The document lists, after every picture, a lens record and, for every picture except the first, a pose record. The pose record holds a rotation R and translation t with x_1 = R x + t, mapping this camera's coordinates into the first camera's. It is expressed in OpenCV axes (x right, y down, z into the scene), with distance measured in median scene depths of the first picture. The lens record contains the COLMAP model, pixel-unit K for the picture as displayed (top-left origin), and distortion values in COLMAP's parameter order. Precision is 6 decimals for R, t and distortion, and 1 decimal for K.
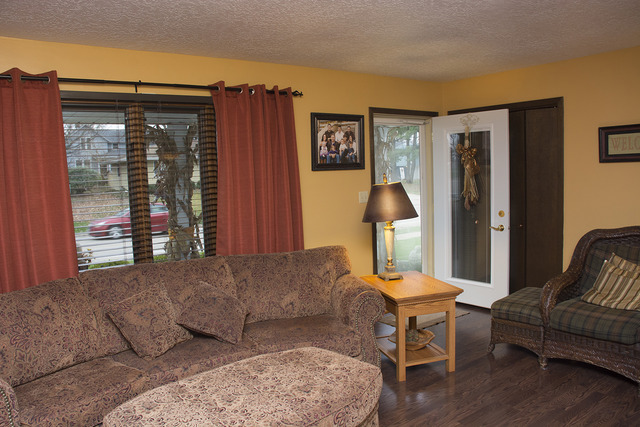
lens RADIAL K [[486.2, 0, 320.0], [0, 486.2, 213.5], [0, 0, 1]] dist [-0.090254, 0.009500]
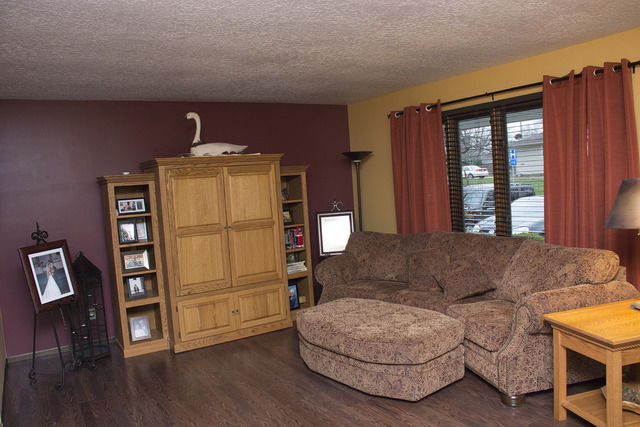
lens RADIAL K [[486.2, 0, 320.0], [0, 486.2, 213.5], [0, 0, 1]] dist [-0.090254, 0.009500]
pose [[-0.062871, 0.108895, -0.992063, 0.937703], [-0.025082, 0.993543, 0.110647, -0.082315], [0.997706, 0.031840, -0.059734, 0.617489]]
